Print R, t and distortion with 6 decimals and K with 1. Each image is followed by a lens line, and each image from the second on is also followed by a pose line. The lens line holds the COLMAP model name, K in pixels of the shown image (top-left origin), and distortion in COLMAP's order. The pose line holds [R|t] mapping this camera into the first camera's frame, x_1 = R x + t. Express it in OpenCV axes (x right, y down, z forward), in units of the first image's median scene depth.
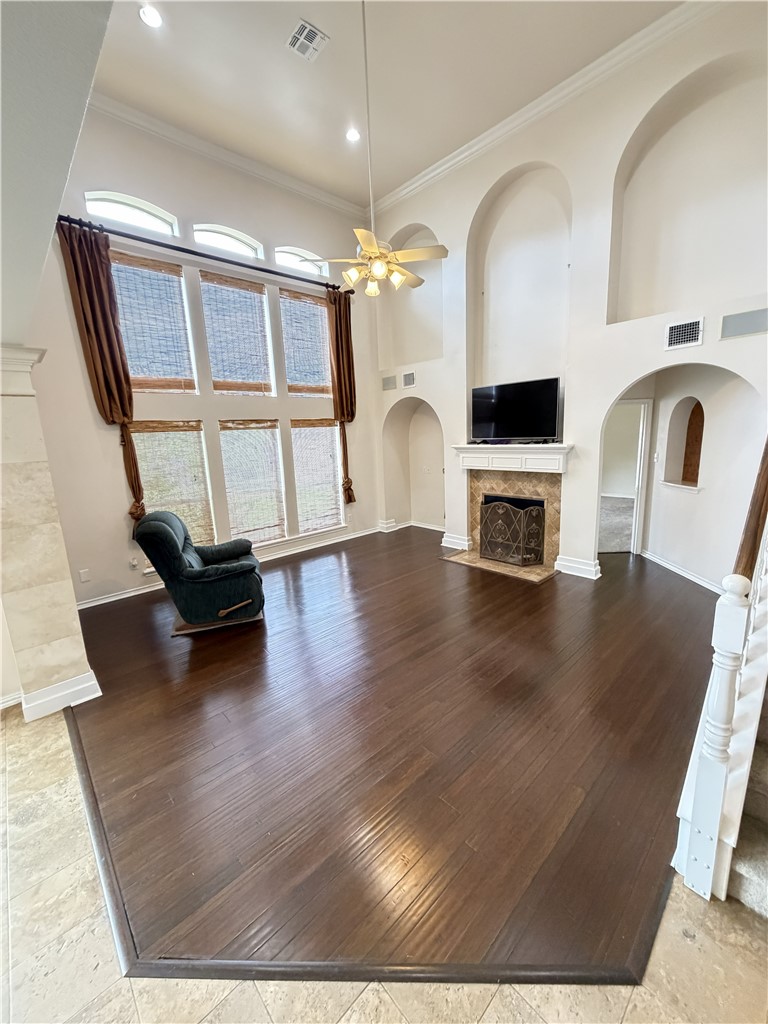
lens RADIAL K [[404.9, 0, 384.0], [0, 404.9, 512.0], [0, 0, 1]] dist [-0.001954, -0.000116]
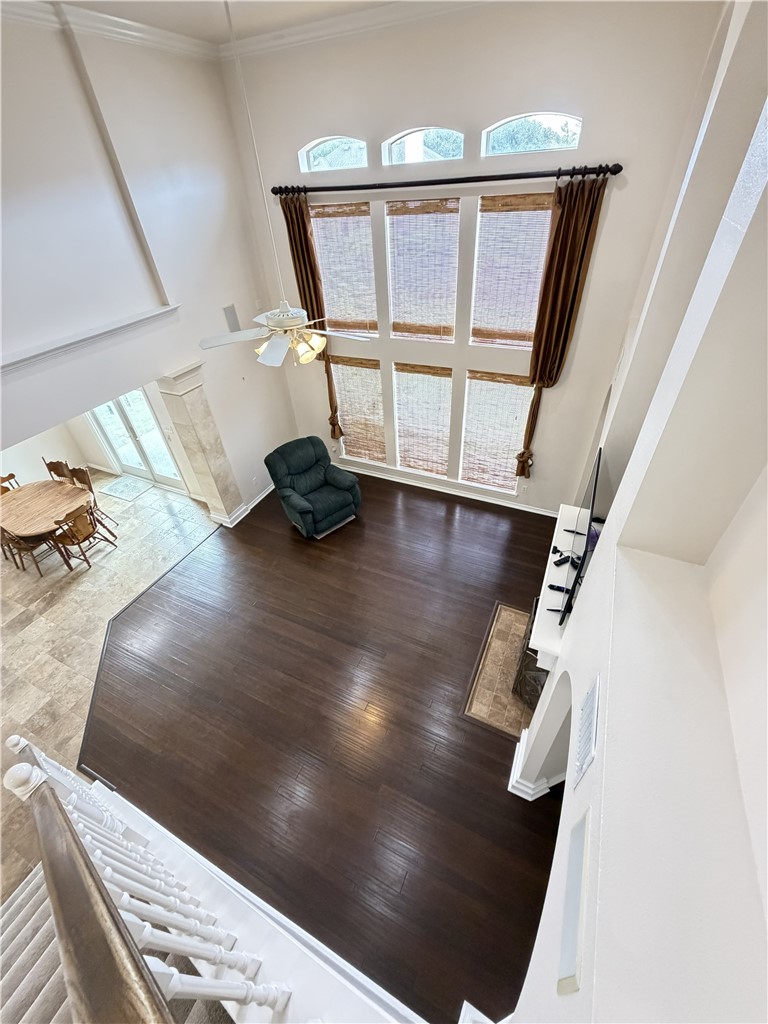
lens RADIAL K [[407.7, 0, 384.4], [0, 407.7, 510.6], [0, 0, 1]] dist [0.000697, 0.000036]
pose [[0.369708, 0.601552, -0.708132, 0.573051], [-0.141610, 0.789707, 0.596917, -0.546108], [0.918293, -0.120406, 0.377146, 0.514319]]
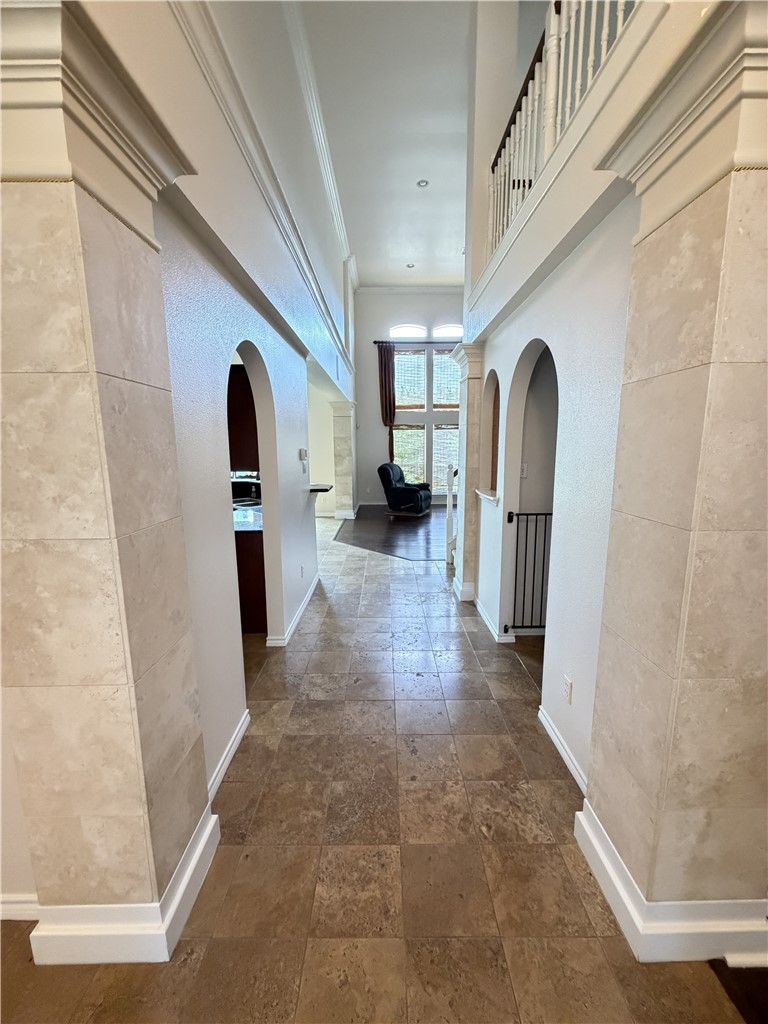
lens RADIAL K [[407.7, 0, 384.4], [0, 407.7, 510.6], [0, 0, 1]] dist [0.000697, 0.000036]
pose [[0.731199, 0.141628, -0.667300, 0.759654], [-0.153056, 0.987331, 0.041840, 0.132024], [0.664772, 0.071540, 0.743613, -0.560023]]
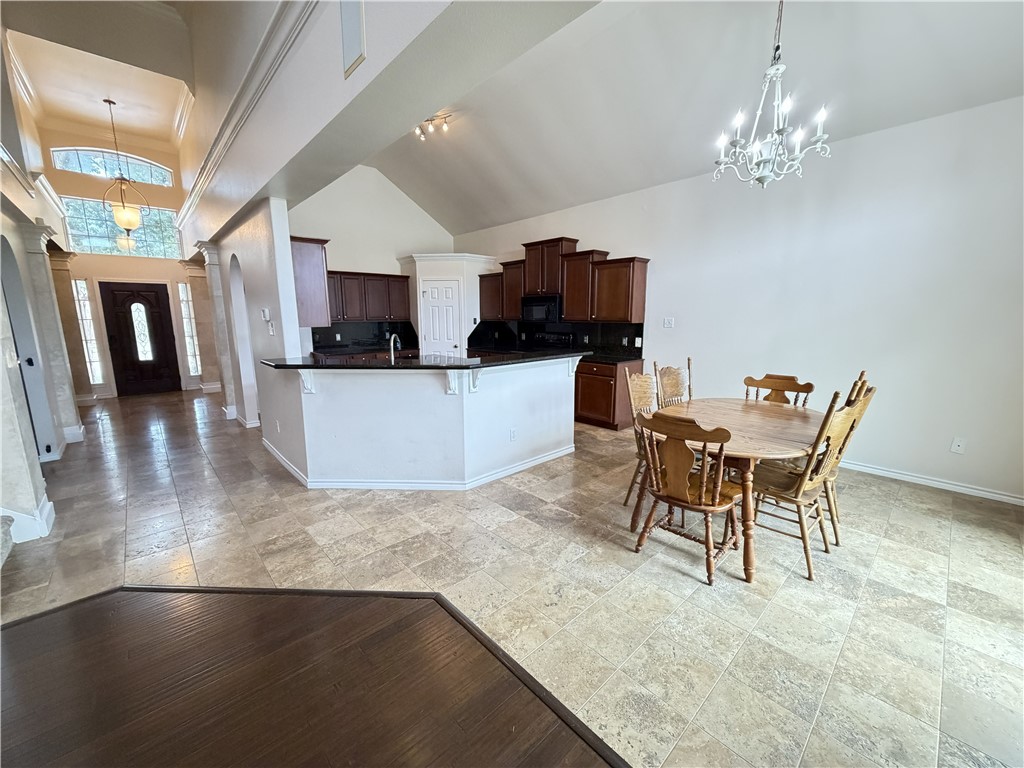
lens RADIAL K [[407.7, 0, 513.8], [0, 407.7, 384.6], [0, 0, 1]] dist [0.000697, 0.000036]
pose [[-0.999014, 0.043018, 0.010994, -0.251597], [0.044077, 0.930993, 0.362367, -0.035054], [0.005353, 0.362494, -0.931971, 0.556183]]
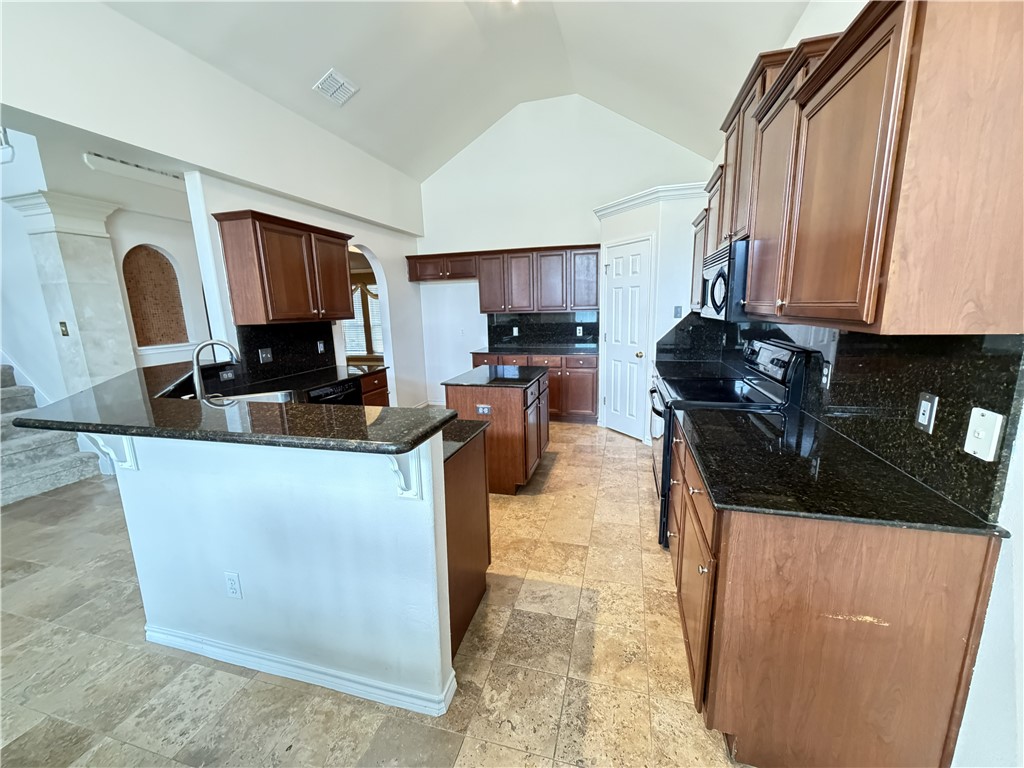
lens RADIAL K [[408.9, 0, 515.2], [0, 408.9, 384.7], [0, 0, 1]] dist [-0.000201, -0.000110]
pose [[-0.525793, -0.107934, 0.843737, -0.586592], [0.213536, 0.943404, 0.253753, 0.122961], [-0.823374, 0.313589, -0.472988, -0.131790]]
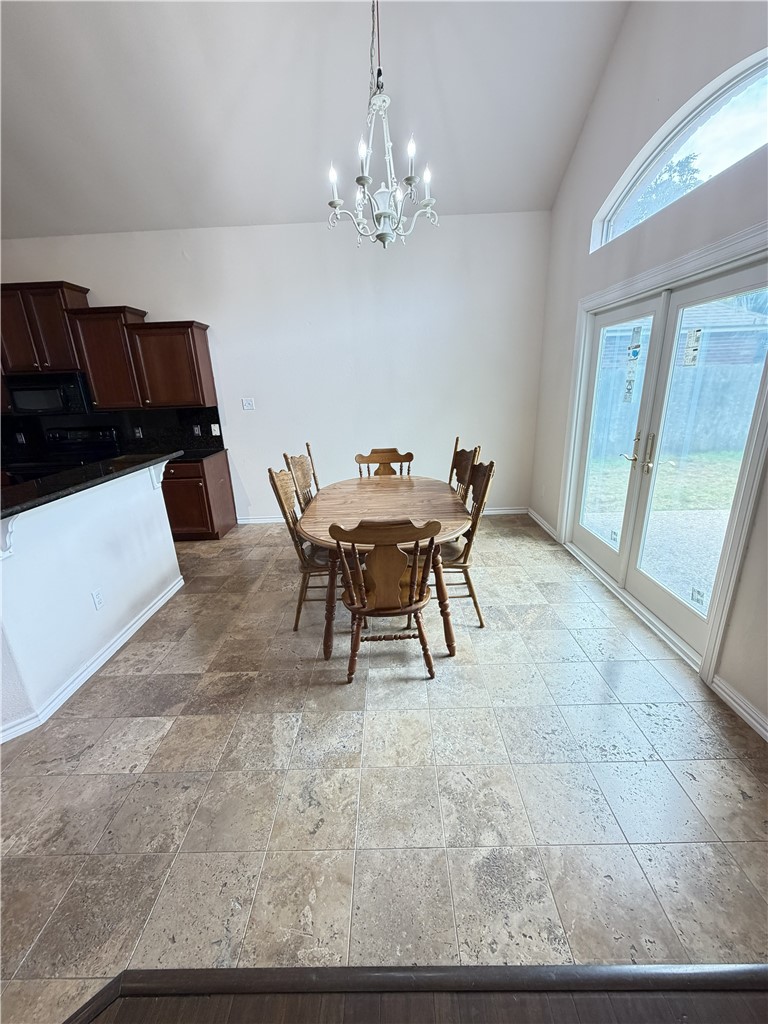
lens RADIAL K [[407.7, 0, 384.4], [0, 407.7, 510.6], [0, 0, 1]] dist [0.000697, 0.000036]
pose [[-0.684818, 0.282475, -0.671739, -0.182565], [-0.076029, 0.889086, 0.451381, -0.011783], [0.724737, 0.360185, -0.587386, 0.389631]]
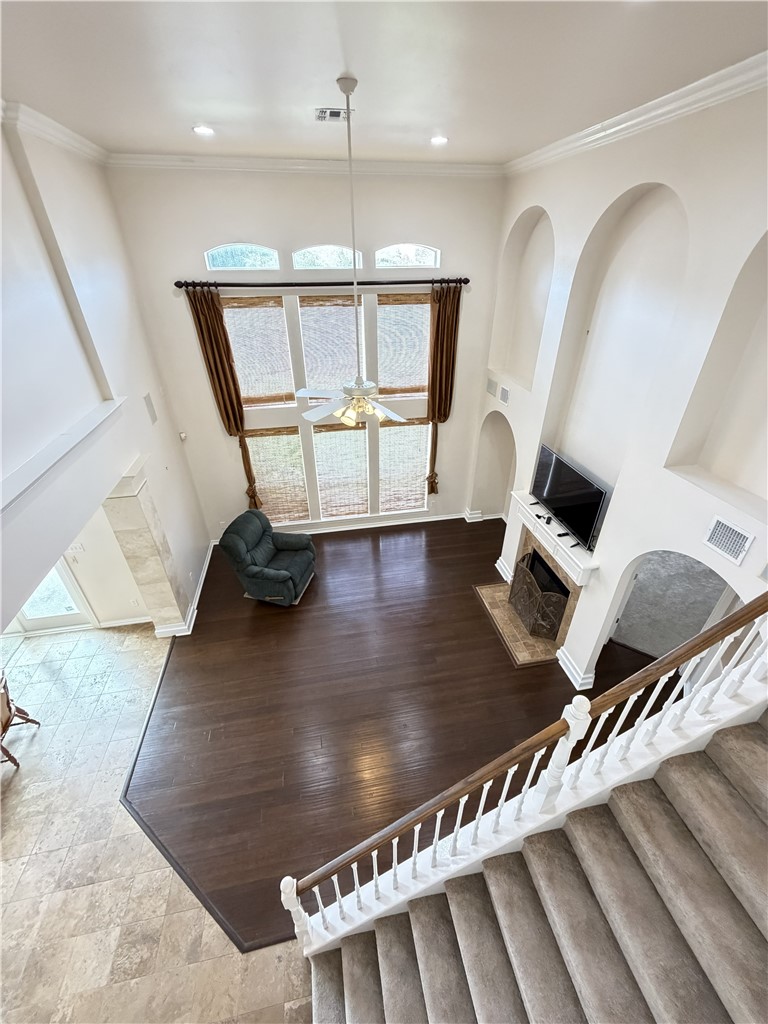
lens RADIAL K [[407.7, 0, 384.4], [0, 407.7, 510.6], [0, 0, 1]] dist [0.000697, 0.000036]
pose [[0.845183, 0.311517, -0.434306, 0.366608], [-0.132791, 0.909493, 0.393940, -0.490891], [0.517718, -0.275279, 0.810055, 0.063211]]
